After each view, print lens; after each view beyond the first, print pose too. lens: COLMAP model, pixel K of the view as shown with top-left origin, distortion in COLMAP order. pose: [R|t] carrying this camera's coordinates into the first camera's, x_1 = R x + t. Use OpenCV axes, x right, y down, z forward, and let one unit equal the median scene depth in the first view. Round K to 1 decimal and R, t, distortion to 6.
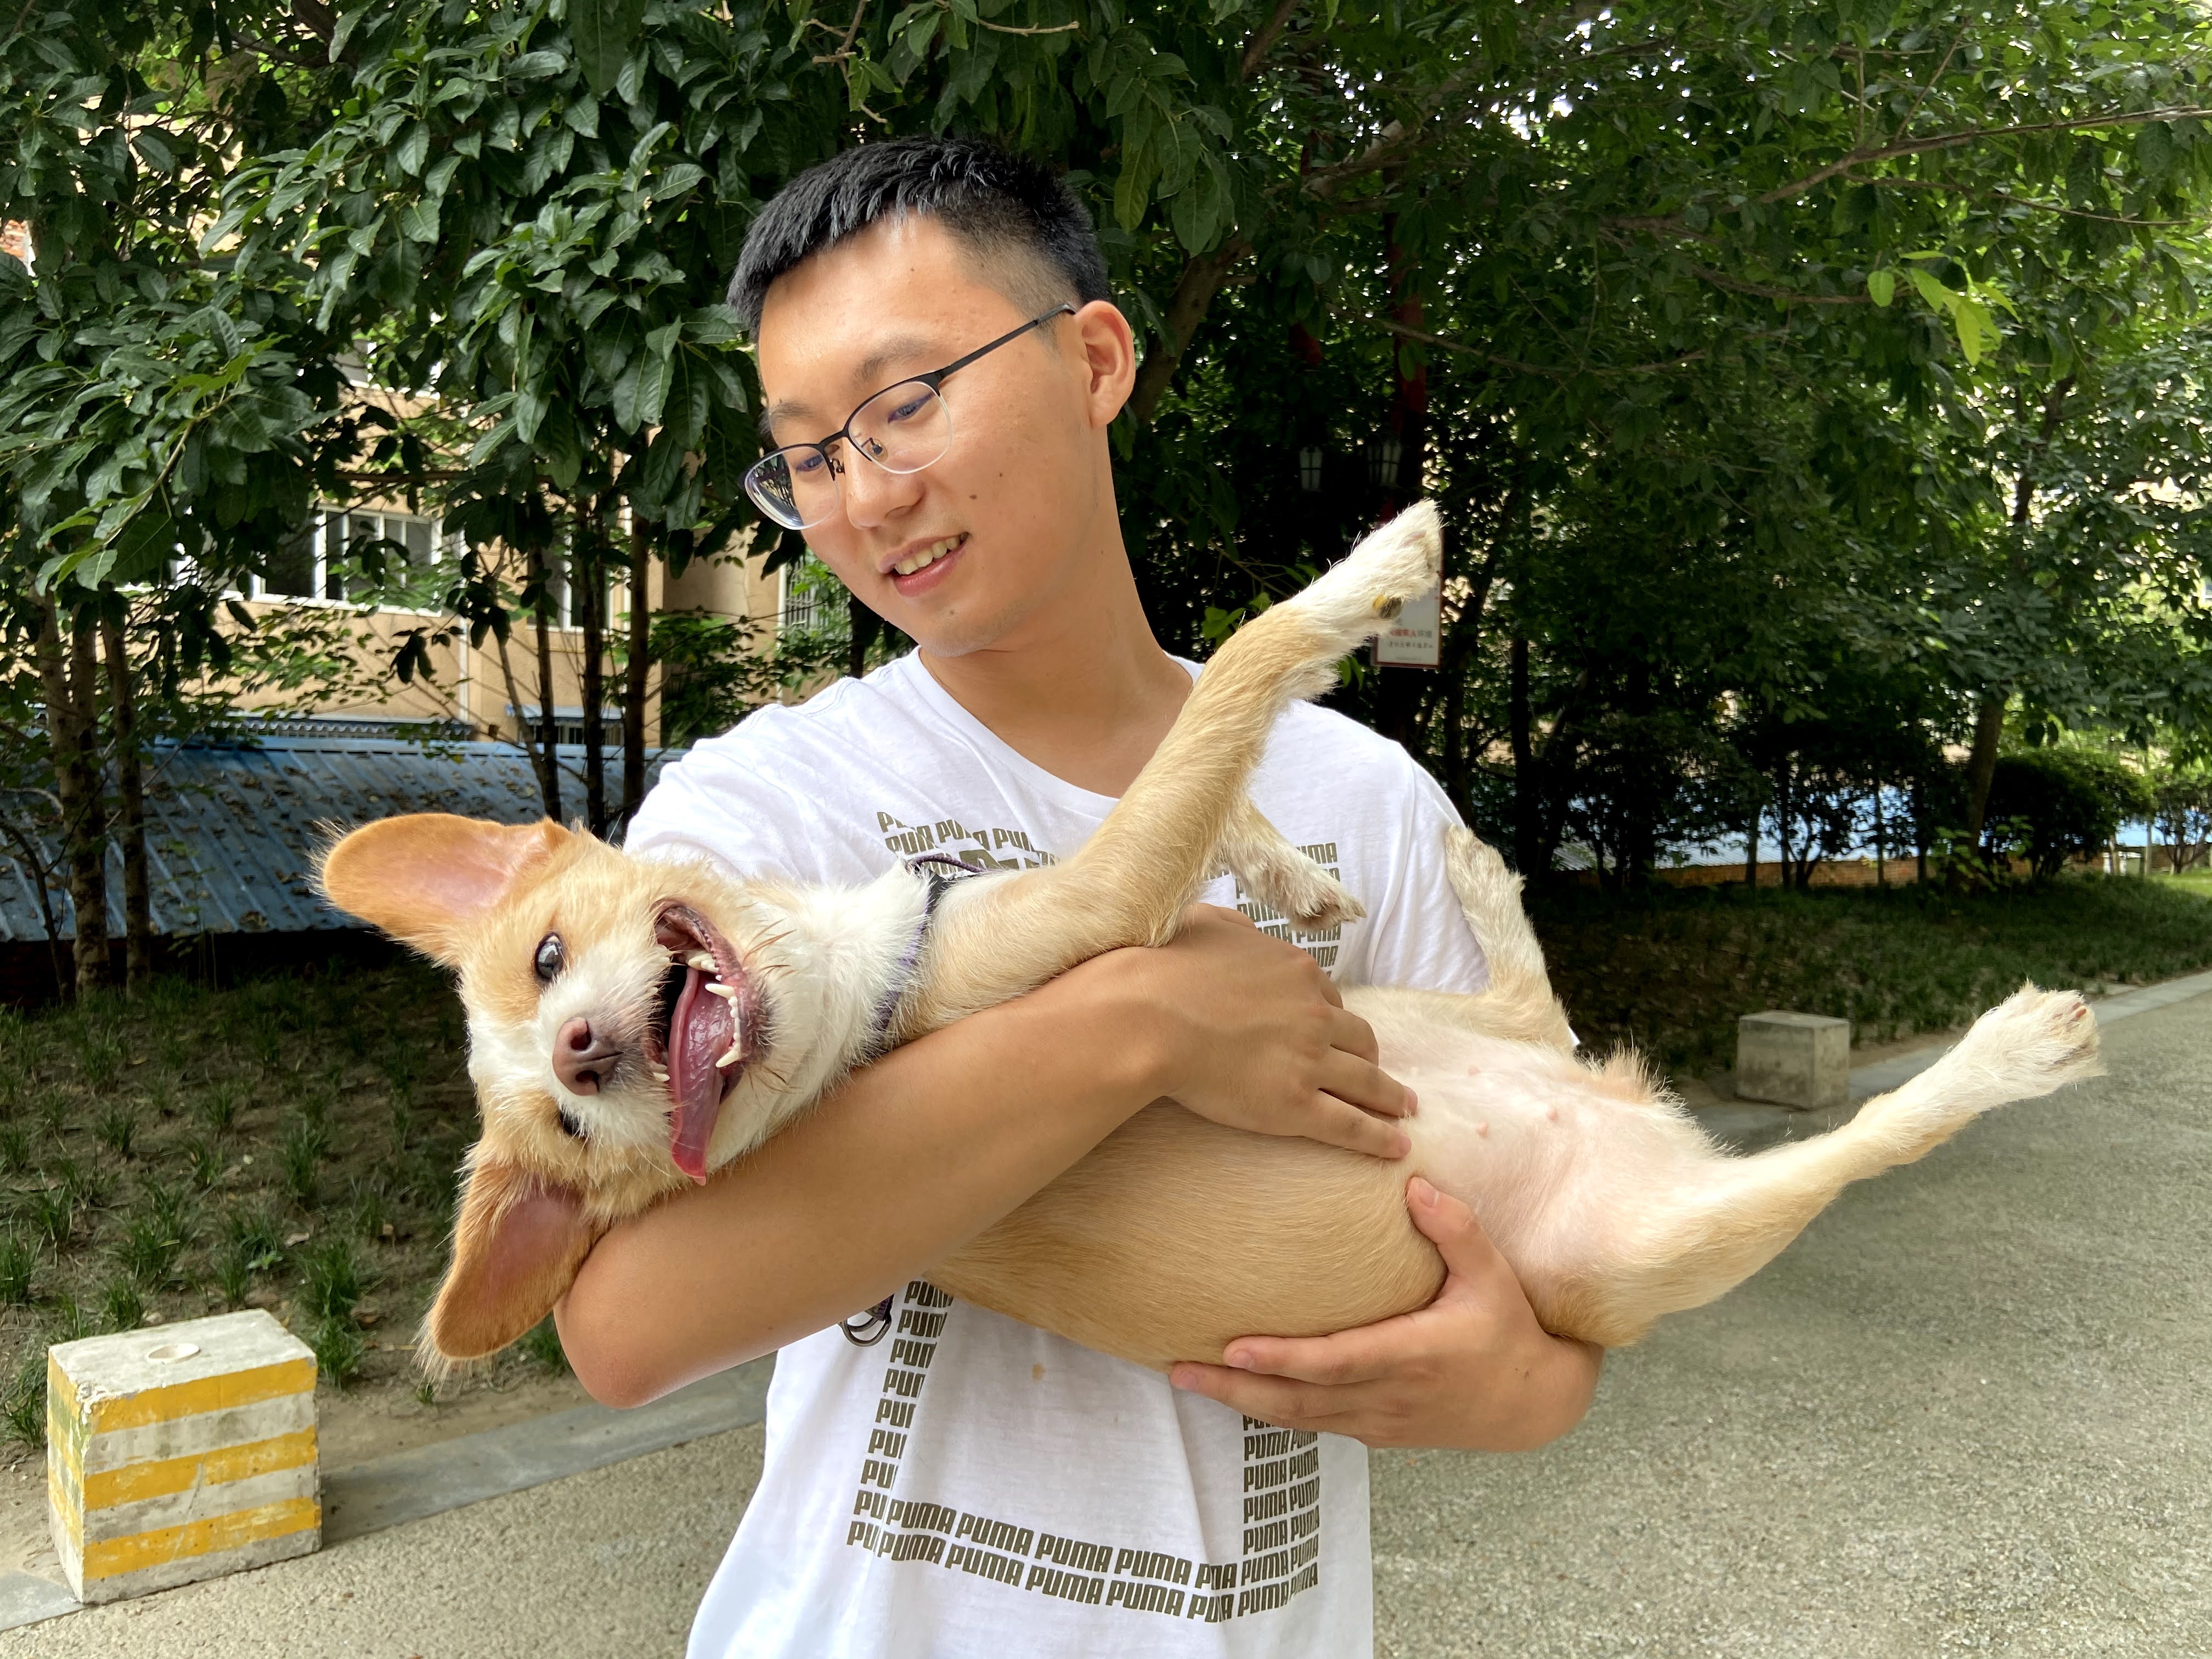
lens RADIAL K [[1678.2, 0, 1111.8], [0, 1678.2, 824.6], [0, 0, 1]] dist [0.118143, -0.156903]
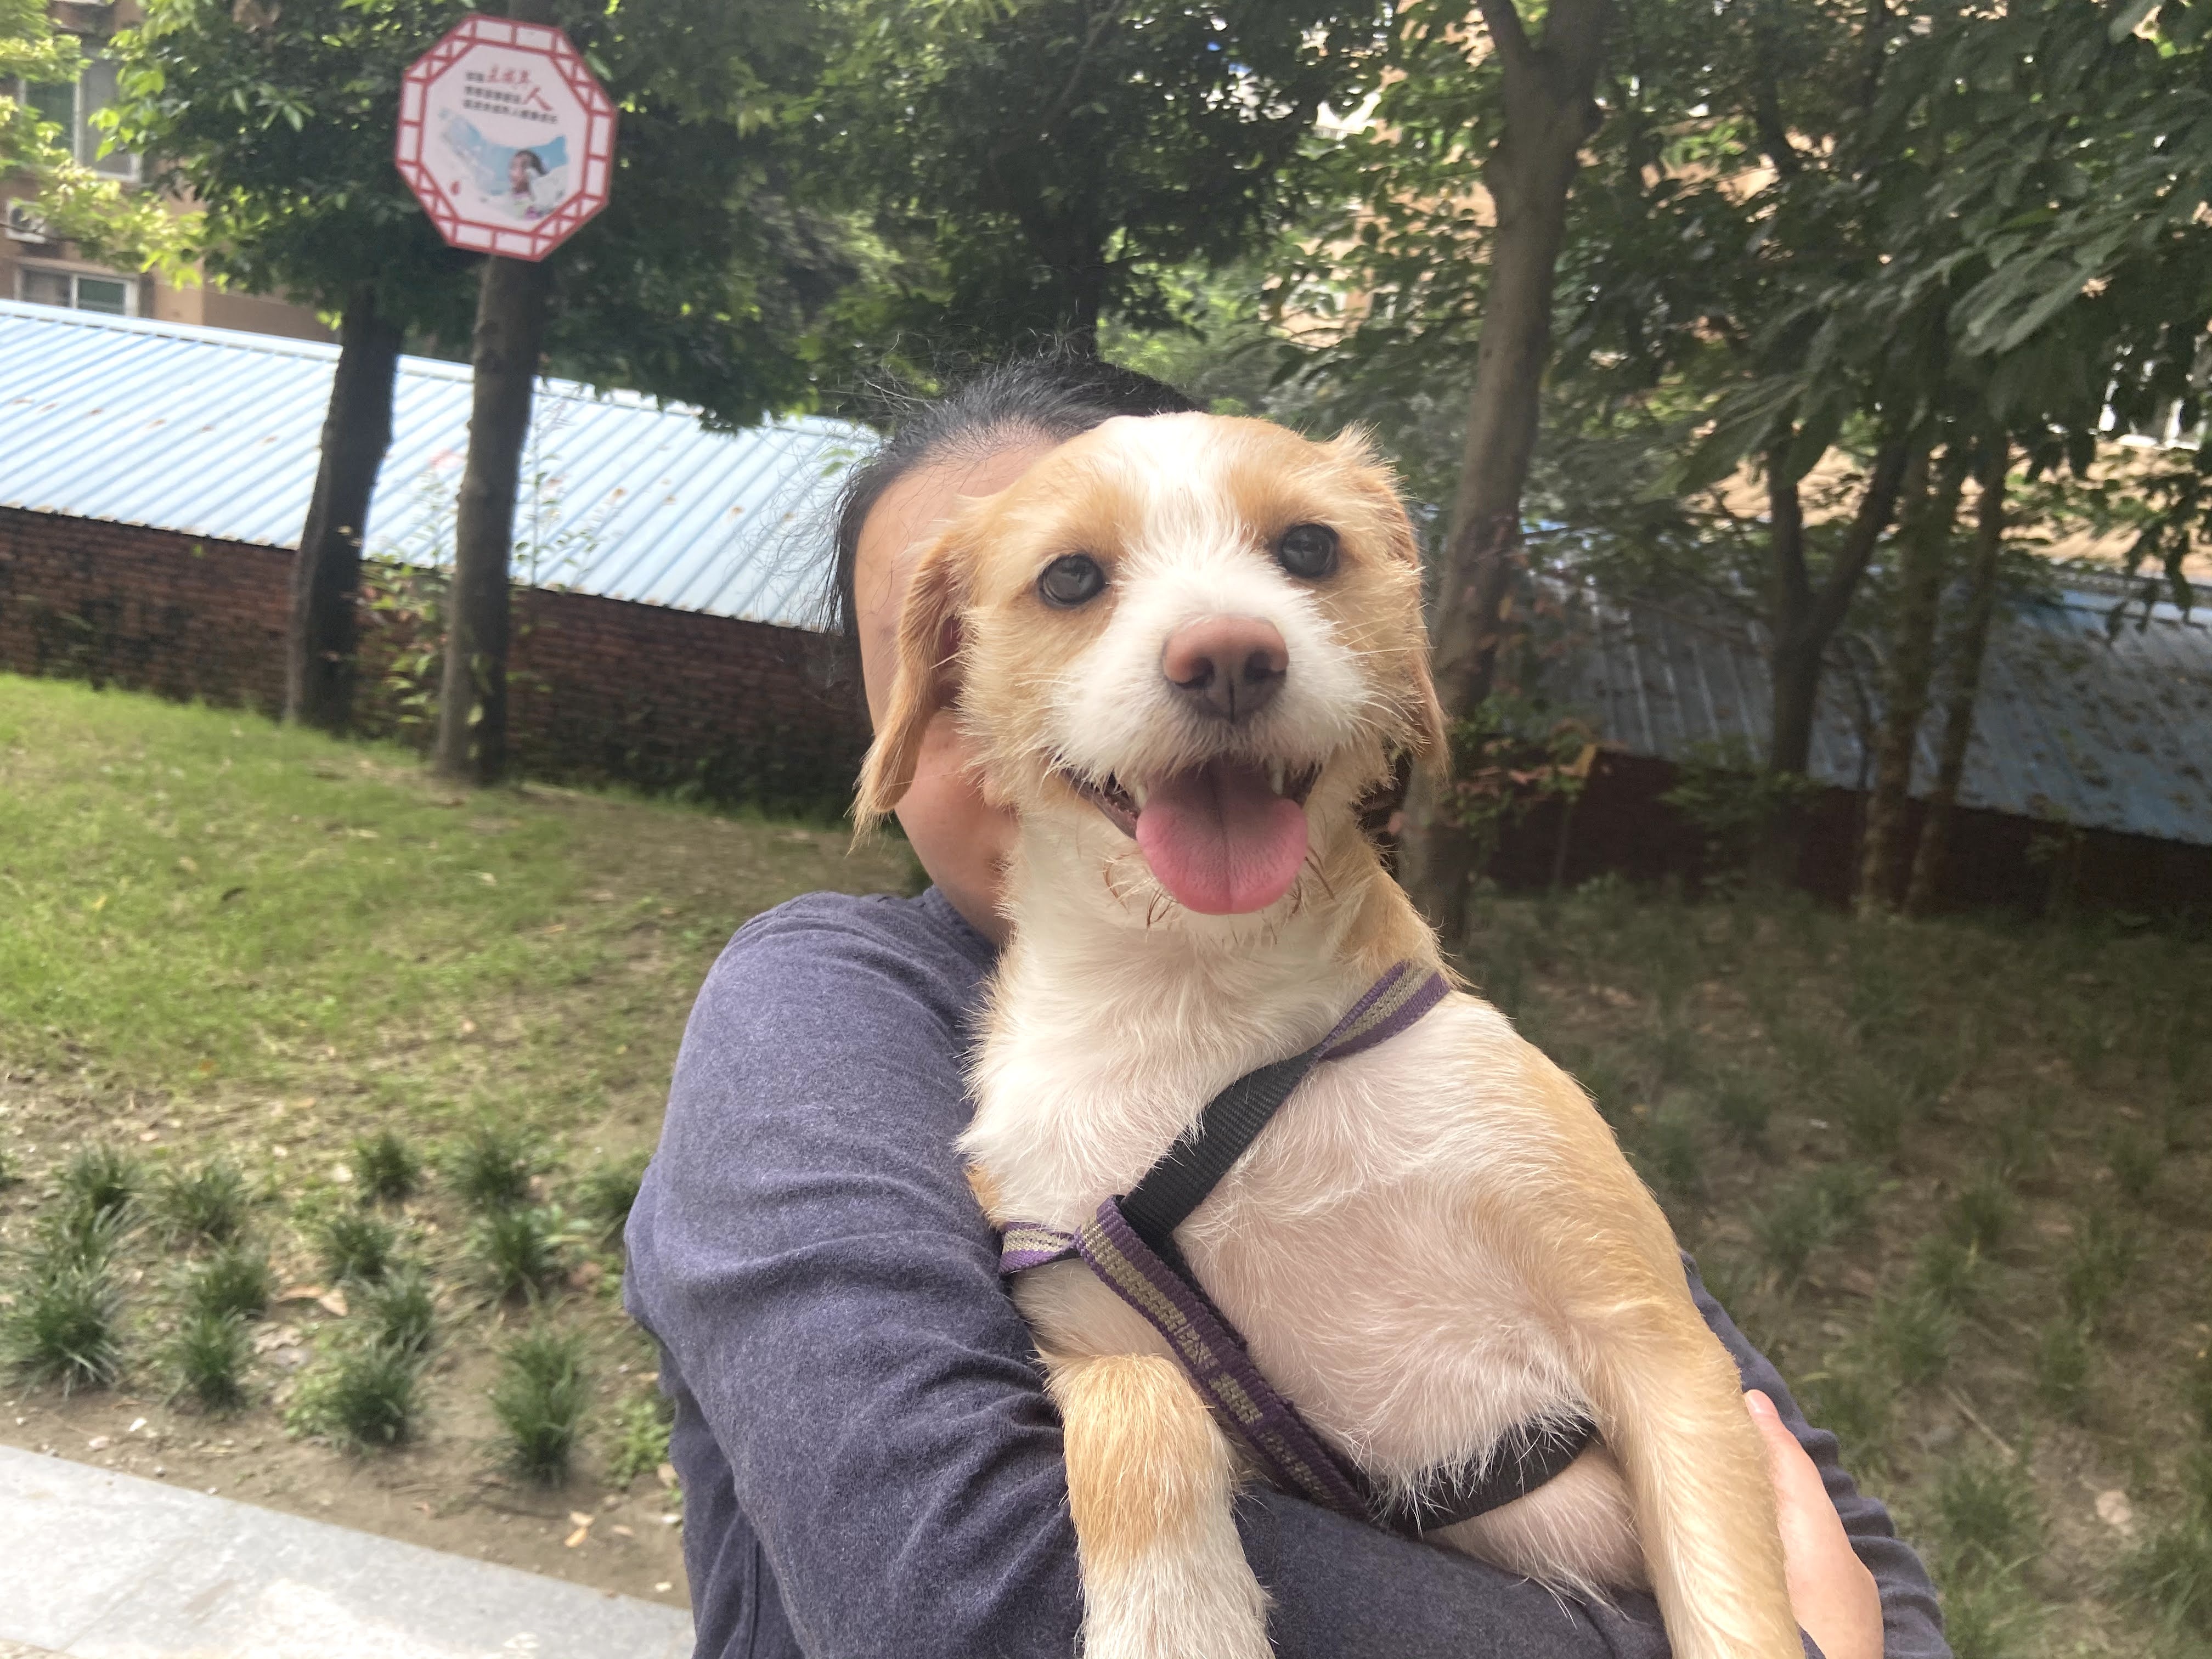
lens RADIAL K [[1678.2, 0, 1132.1], [0, 1678.2, 810.5], [0, 0, 1]] dist [0.118143, -0.156903]
pose [[0.626599, 0.215200, -0.749041, -0.110749], [-0.145946, 0.976518, 0.158466, -0.010858], [0.765555, 0.010025, 0.643293, 0.057999]]
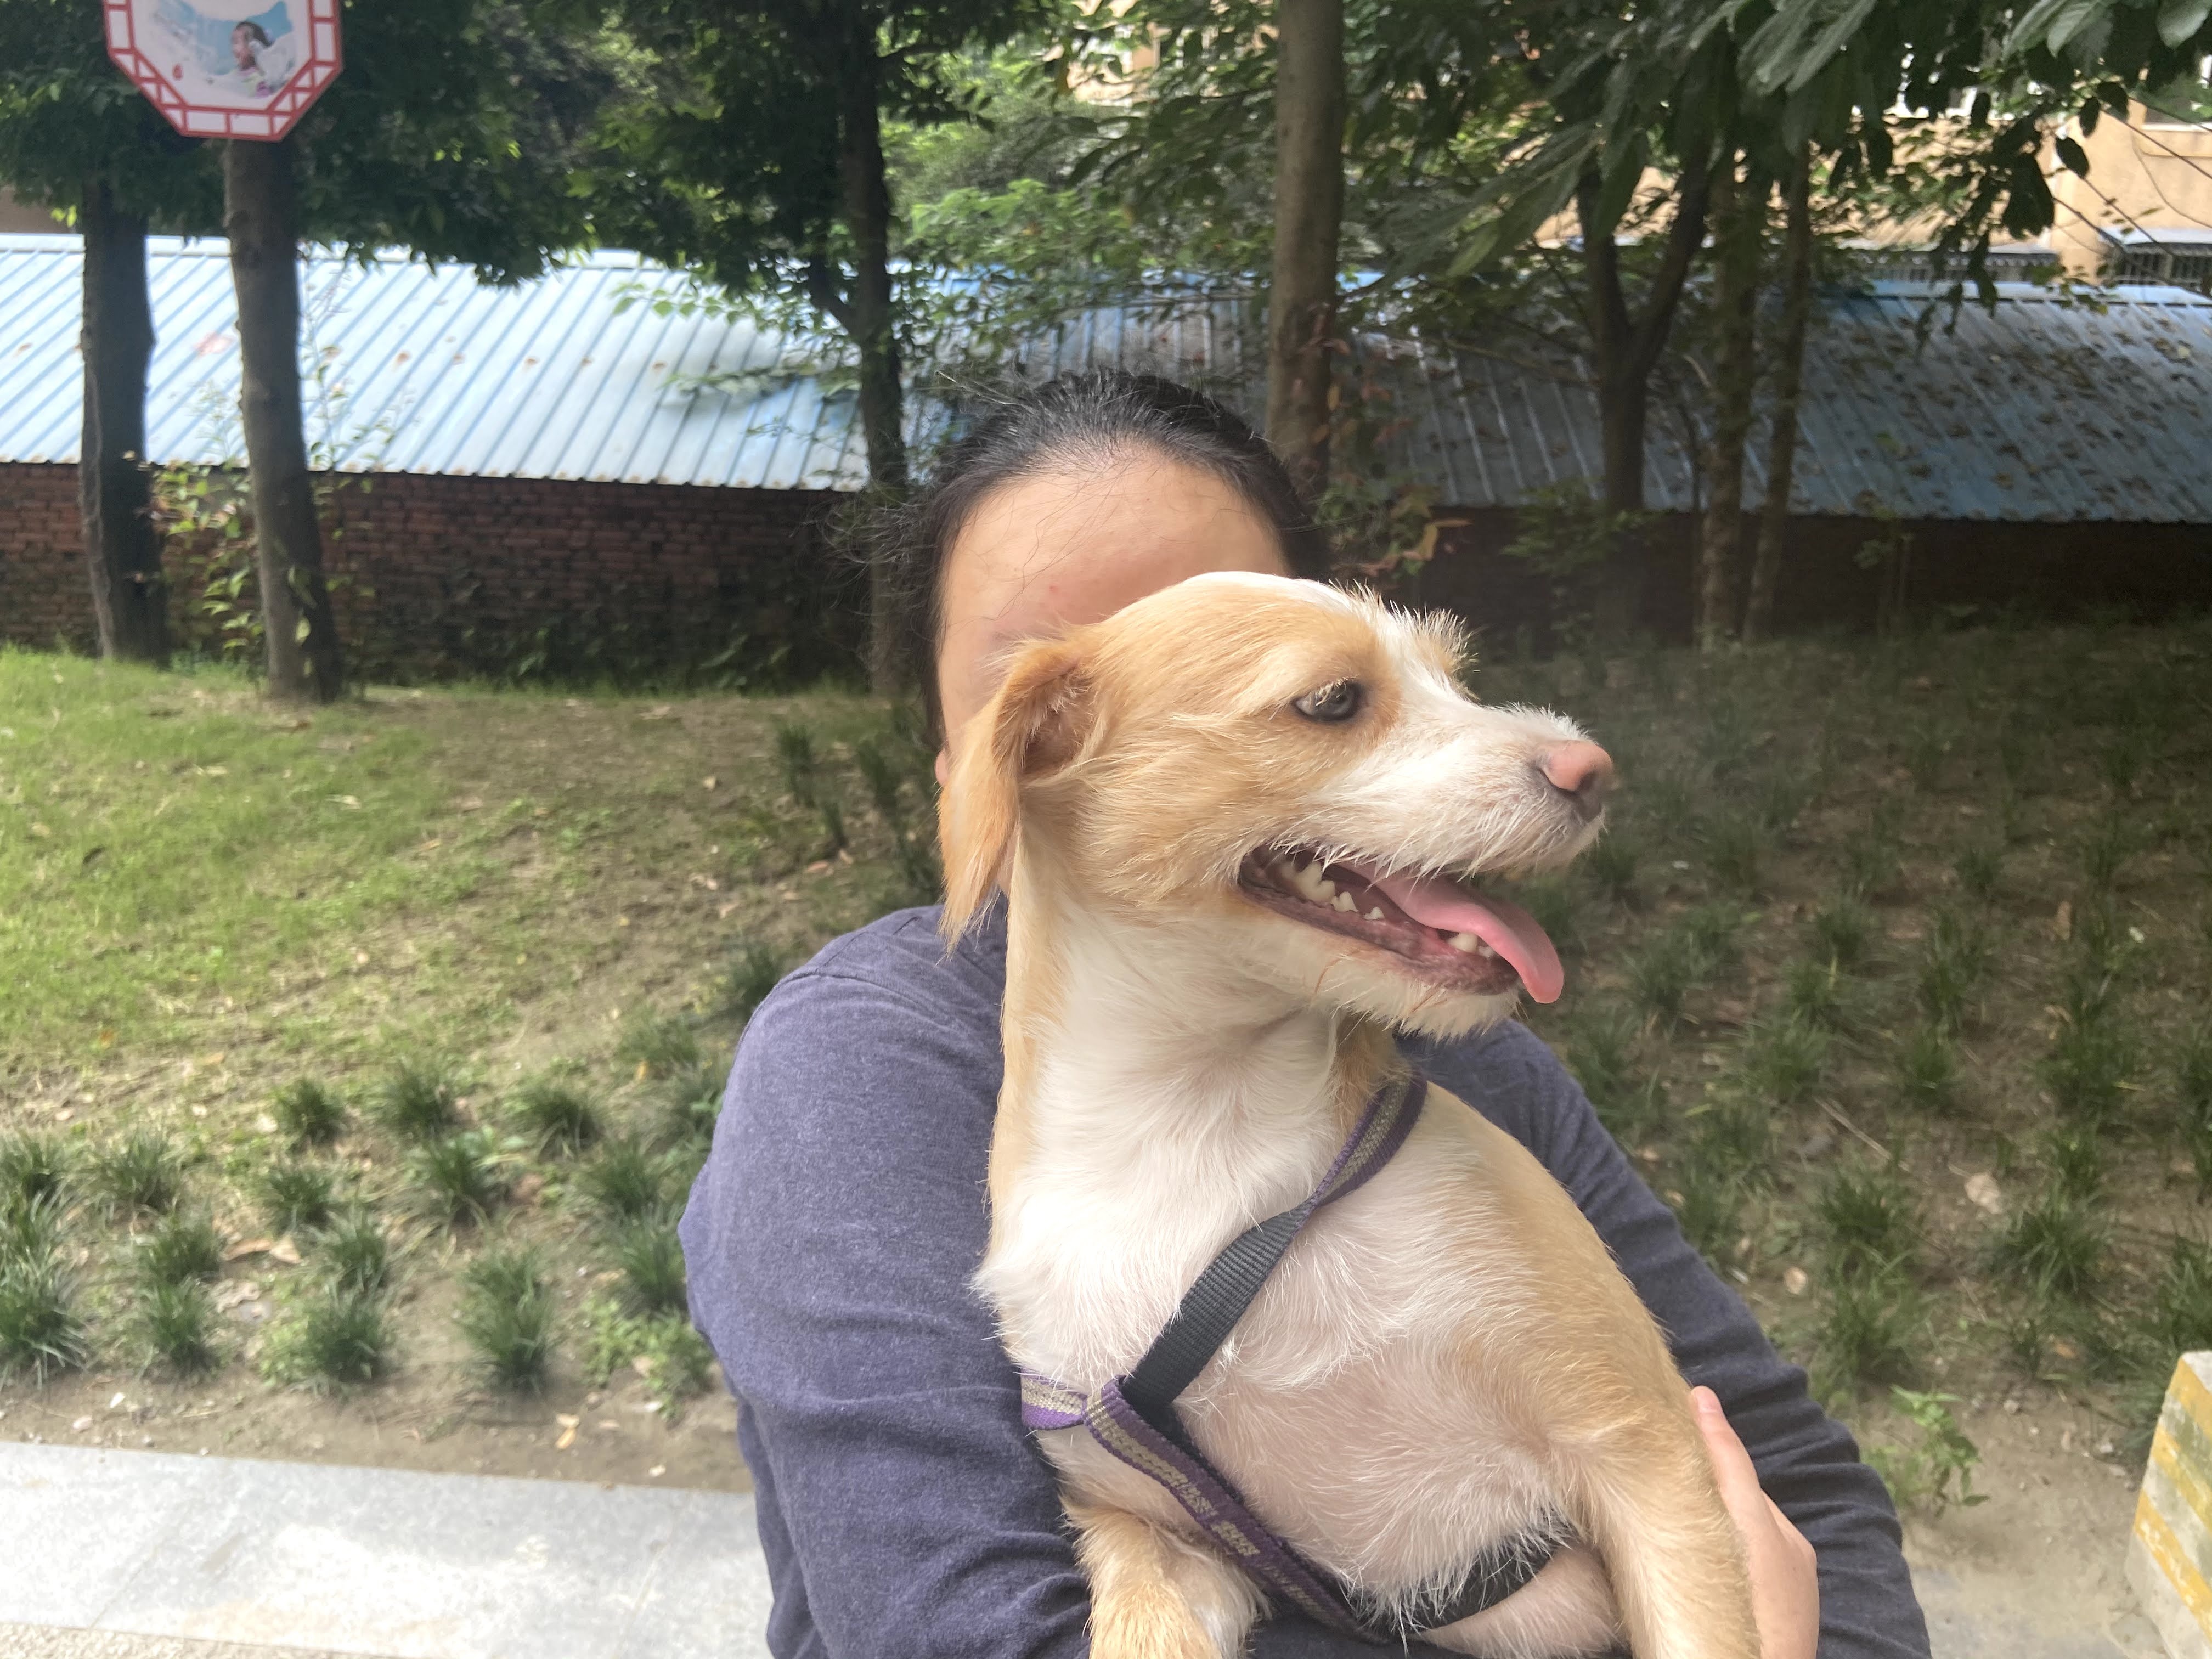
lens RADIAL K [[1678.2, 0, 1091.4], [0, 1678.2, 814.5], [0, 0, 1]] dist [0.118143, -0.156903]
pose [[0.695642, 0.216471, -0.684998, -0.111065], [-0.028792, 0.961155, 0.274502, -0.018367], [0.717812, -0.171233, 0.674852, 0.056024]]
